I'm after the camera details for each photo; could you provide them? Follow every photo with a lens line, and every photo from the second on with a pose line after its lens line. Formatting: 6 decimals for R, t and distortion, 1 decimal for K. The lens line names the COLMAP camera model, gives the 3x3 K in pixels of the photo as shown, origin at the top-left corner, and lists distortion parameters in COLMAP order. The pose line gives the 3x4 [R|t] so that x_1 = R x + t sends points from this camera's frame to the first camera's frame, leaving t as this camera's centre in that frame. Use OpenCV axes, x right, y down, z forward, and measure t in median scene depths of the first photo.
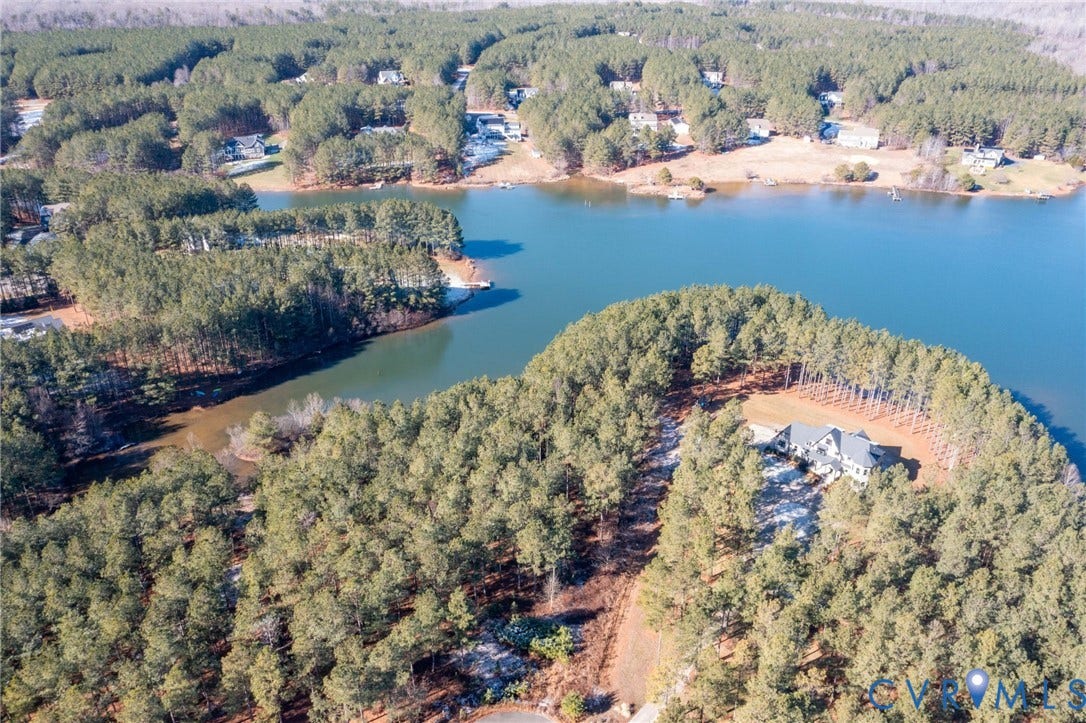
lens RADIAL K [[862.7, 0, 541.1], [0, 862.7, 360.7], [0, 0, 1]] dist [-0.006478, 0.006698]
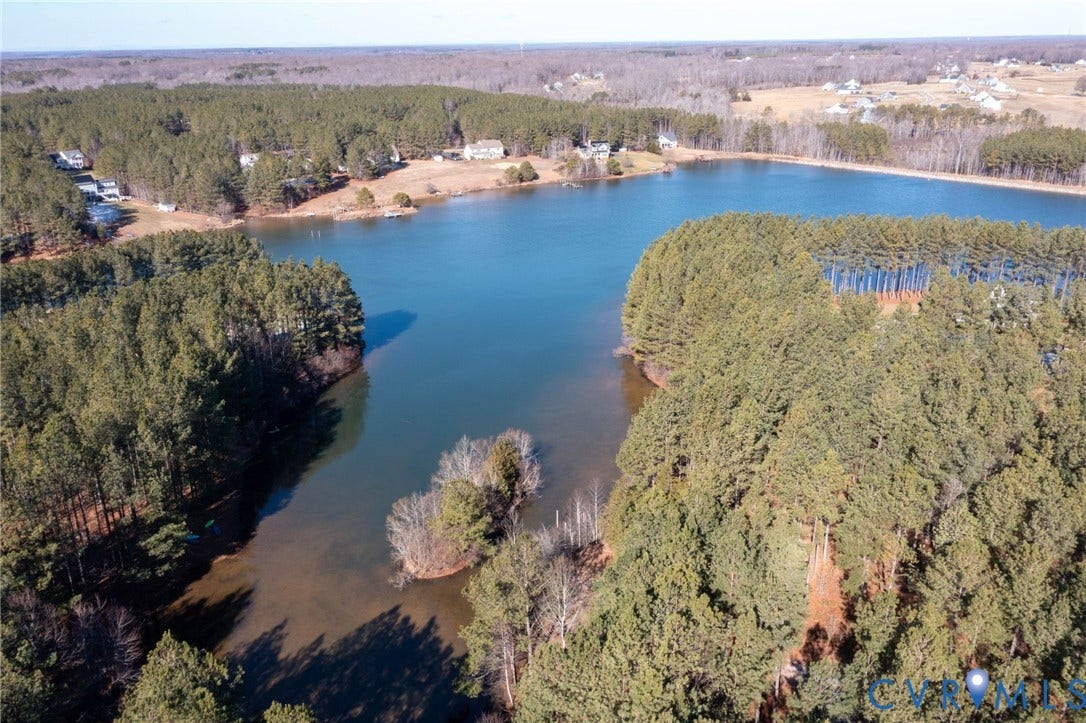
lens RADIAL K [[862.7, 0, 534.1], [0, 862.7, 368.4], [0, 0, 1]] dist [-0.006478, 0.006698]
pose [[0.748550, -0.247234, 0.615263, -0.403851], [0.316409, 0.948615, -0.003768, 0.005779], [-0.582717, 0.197495, 0.788313, 0.341065]]
